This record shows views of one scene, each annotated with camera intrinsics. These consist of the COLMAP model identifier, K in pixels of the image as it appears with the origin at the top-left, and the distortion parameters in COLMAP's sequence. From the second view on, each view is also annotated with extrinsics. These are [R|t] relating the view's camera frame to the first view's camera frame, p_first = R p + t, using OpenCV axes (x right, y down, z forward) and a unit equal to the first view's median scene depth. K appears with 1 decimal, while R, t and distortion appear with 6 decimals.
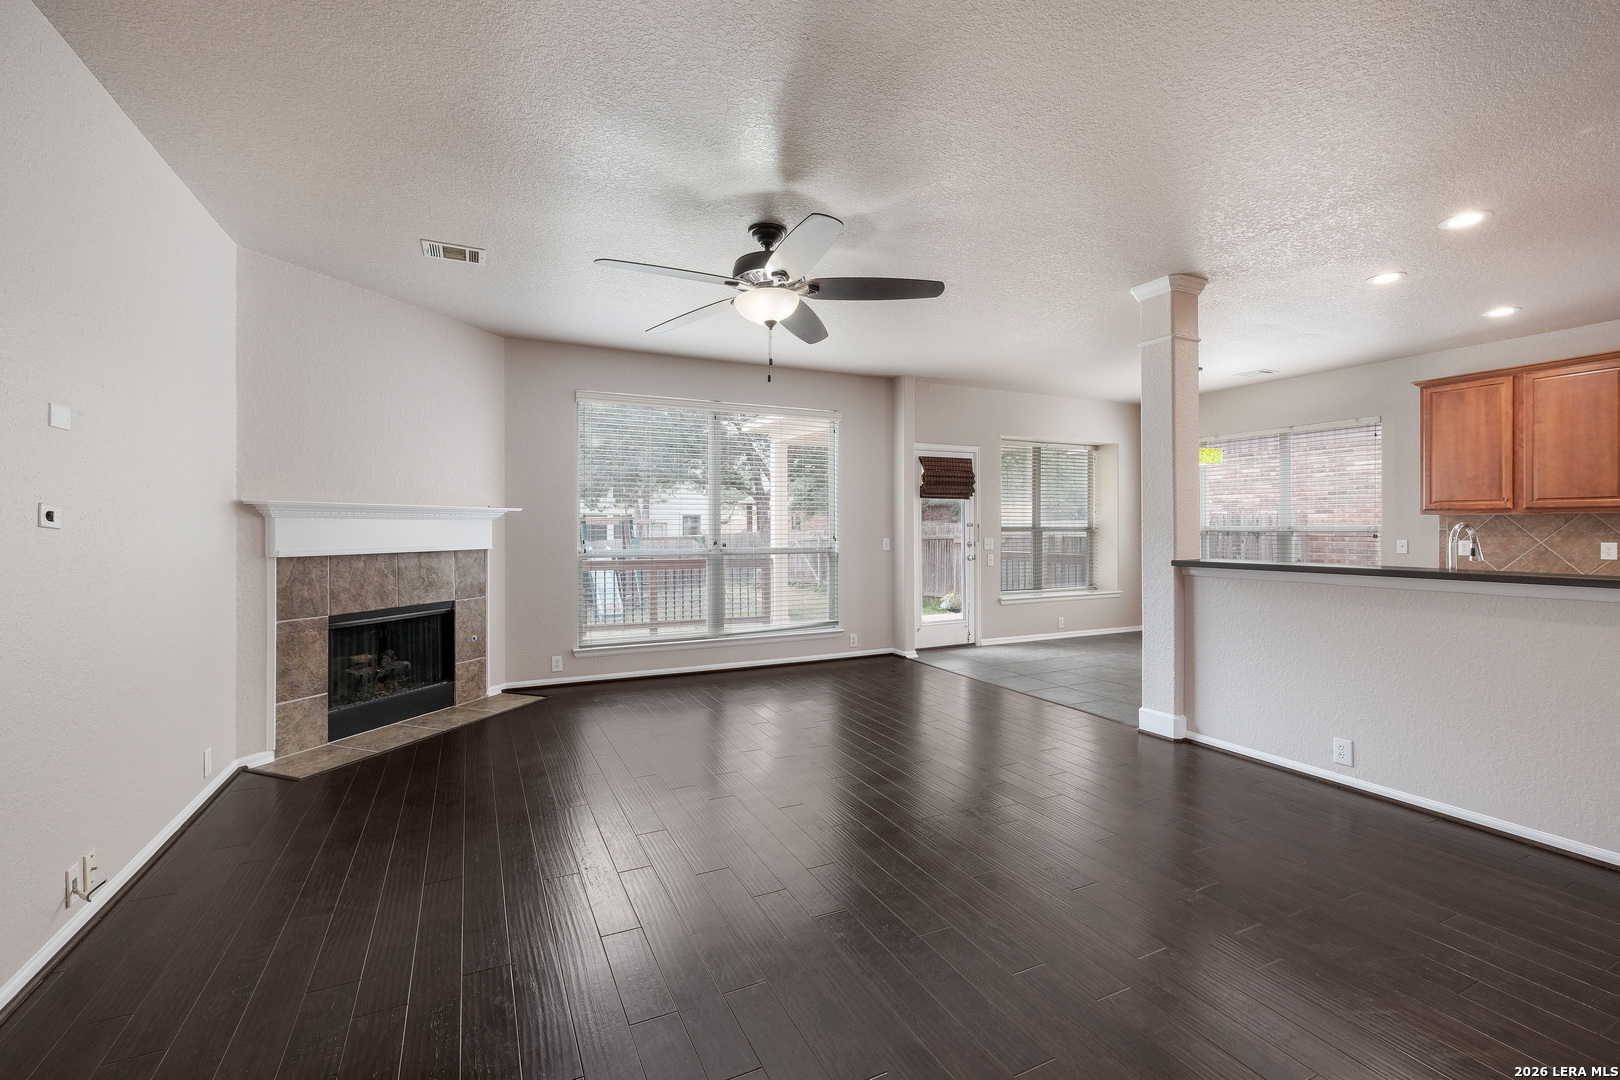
lens RADIAL K [[706.5, 0, 818.5], [0, 706.5, 530.5], [0, 0, 1]] dist [-0.001598, -0.000536]
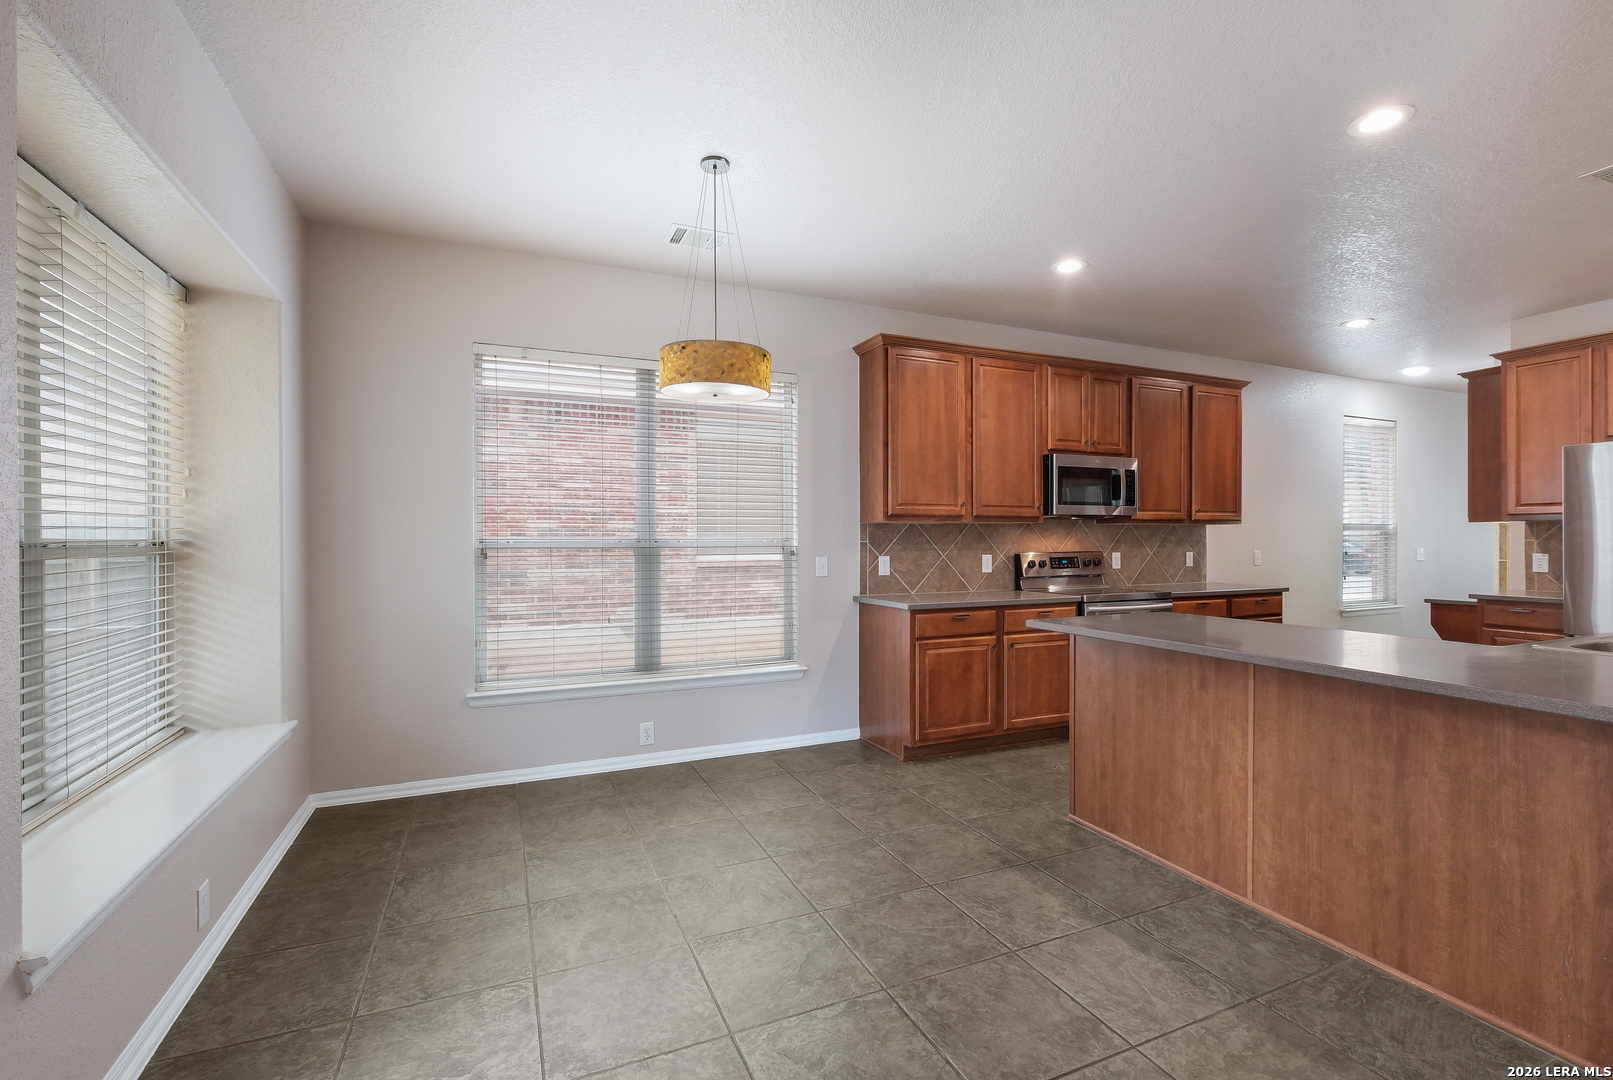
lens RADIAL K [[706.1, 0, 795.3], [0, 706.1, 538.3], [0, 0, 1]] dist [0.000136, 0.001030]
pose [[0.051151, 0.000735, 0.998691, 0.149663], [0.008905, 0.999960, -0.001192, -0.005924], [-0.998651, 0.008954, 0.051143, 1.168899]]
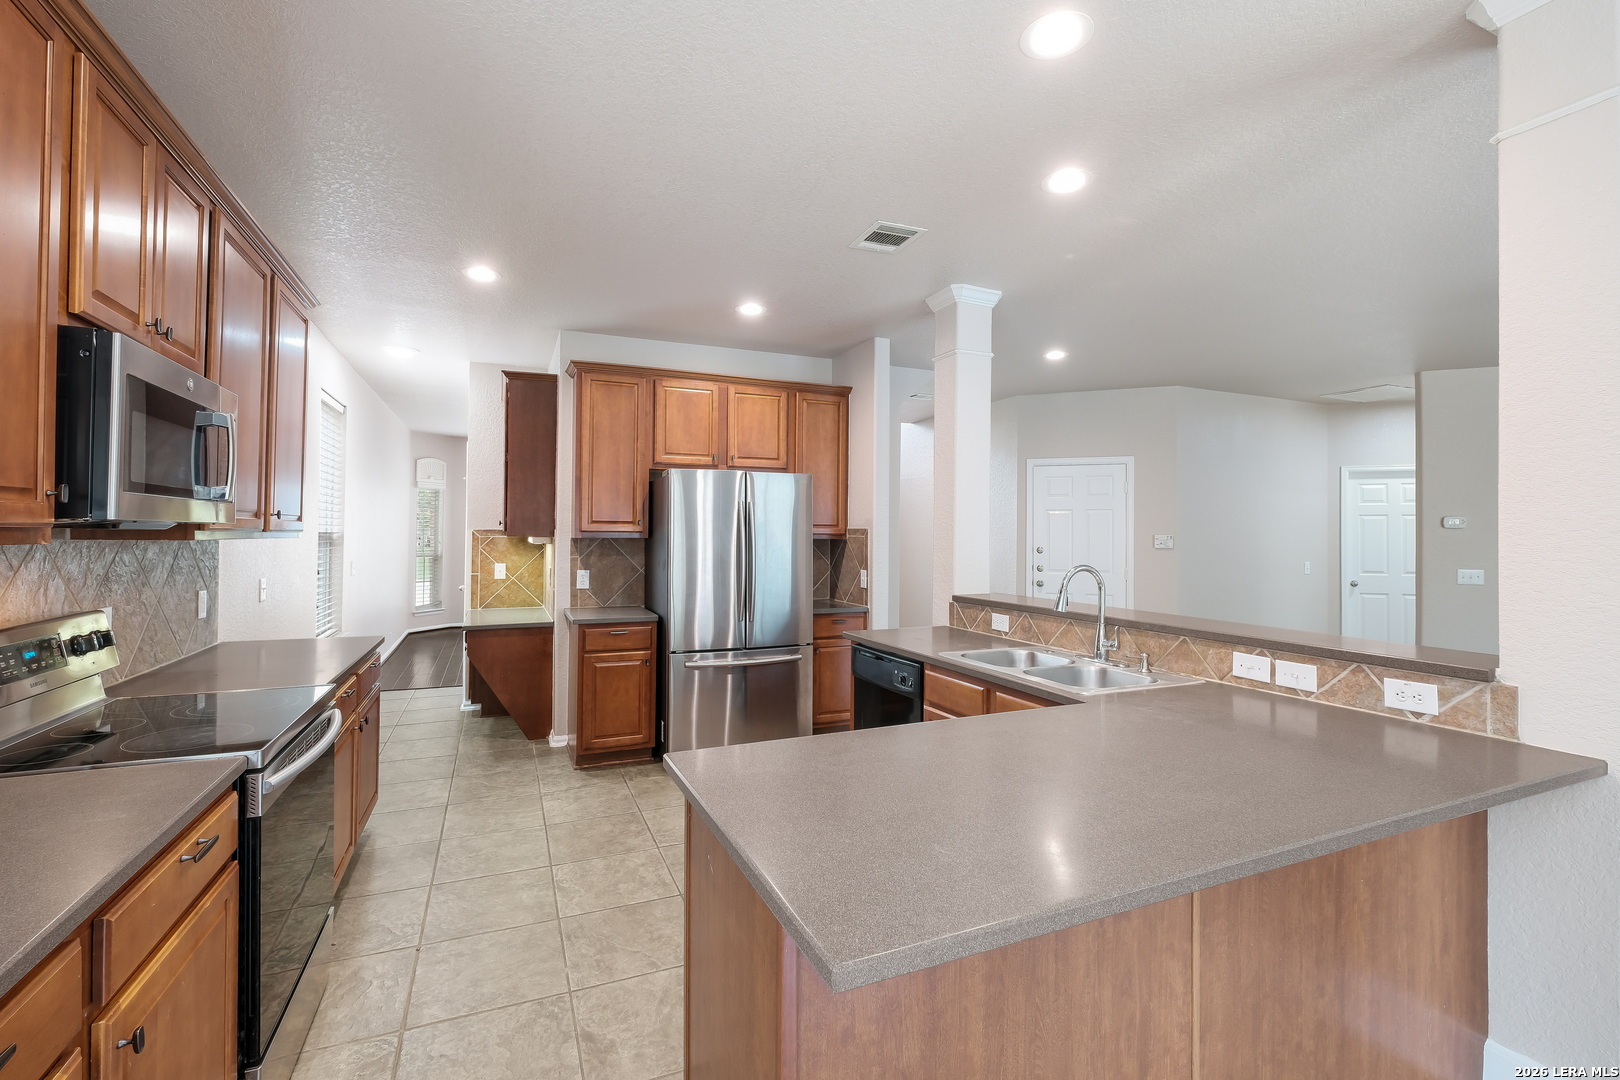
lens RADIAL K [[706.5, 0, 817.7], [0, 706.5, 531.8], [0, 0, 1]] dist [-0.001598, -0.000536]
pose [[-0.999053, -0.004101, 0.043318, 0.750449], [-0.004020, 0.999990, 0.001960, -0.030988], [-0.043326, 0.001784, -0.999059, 1.158194]]
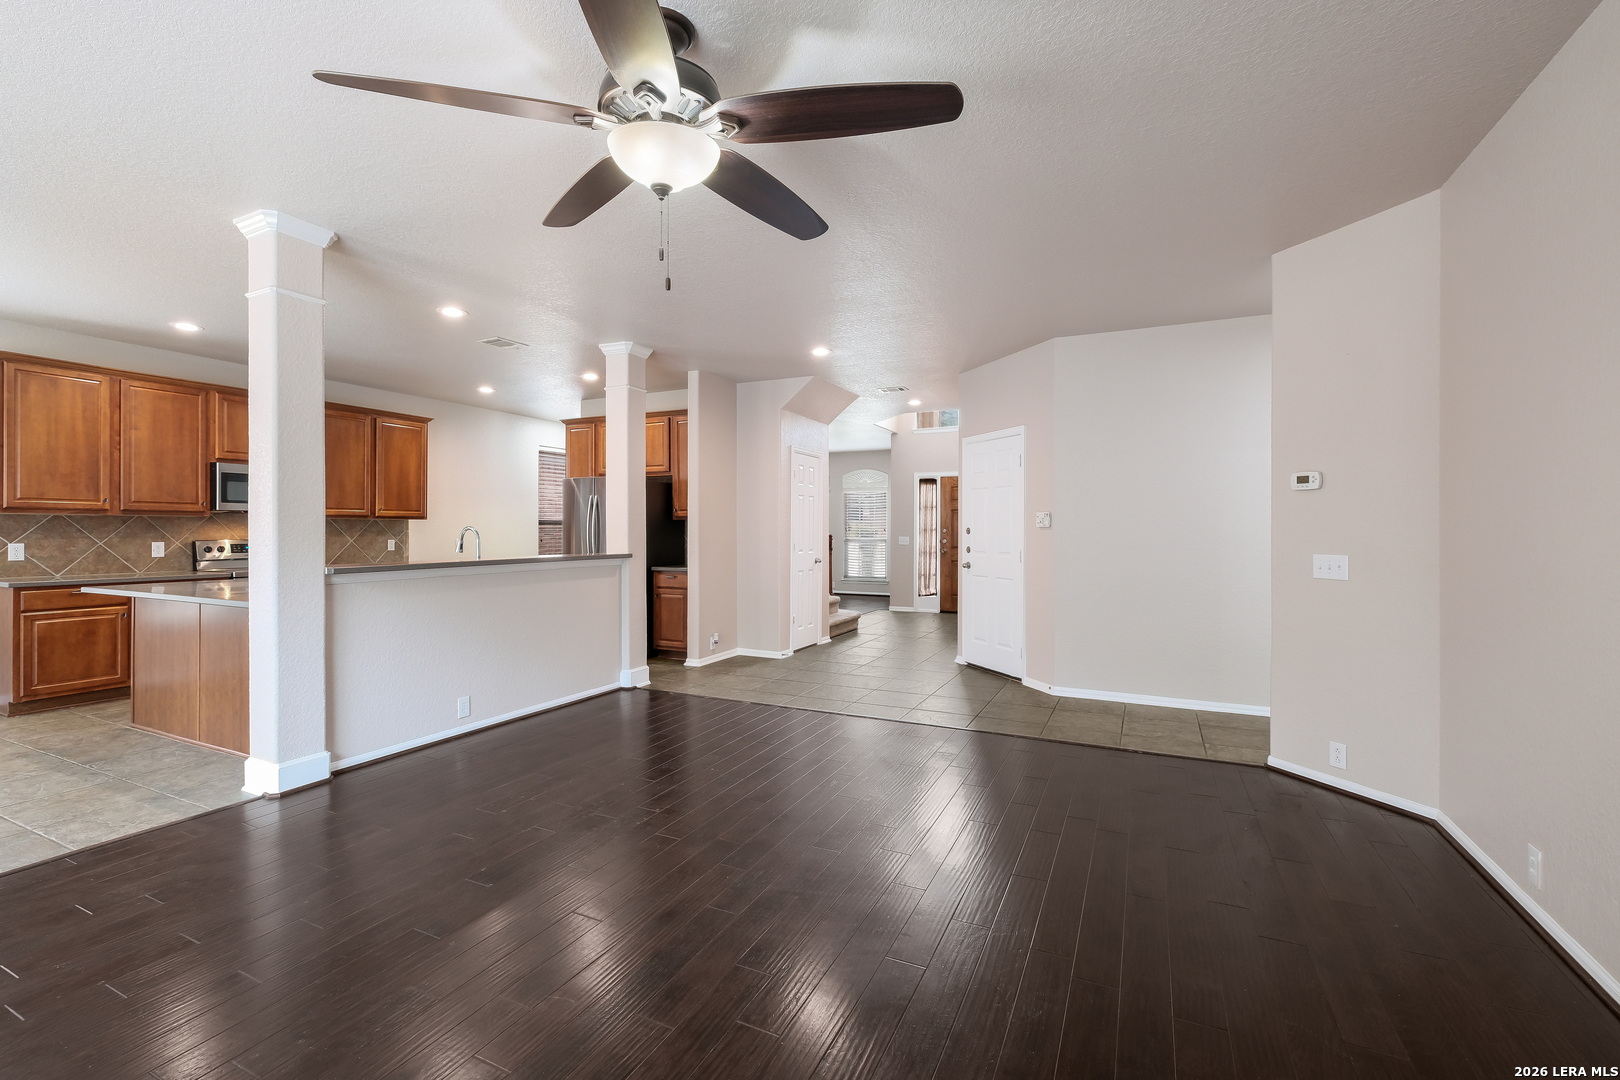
lens RADIAL K [[706.5, 0, 800.3], [0, 706.5, 529.6], [0, 0, 1]] dist [-0.001598, -0.000536]
pose [[-0.612623, -0.000110, 0.790375, -0.405001], [0.002580, 0.999994, 0.002139, -0.002751], [-0.790371, 0.003349, -0.612619, 0.848014]]
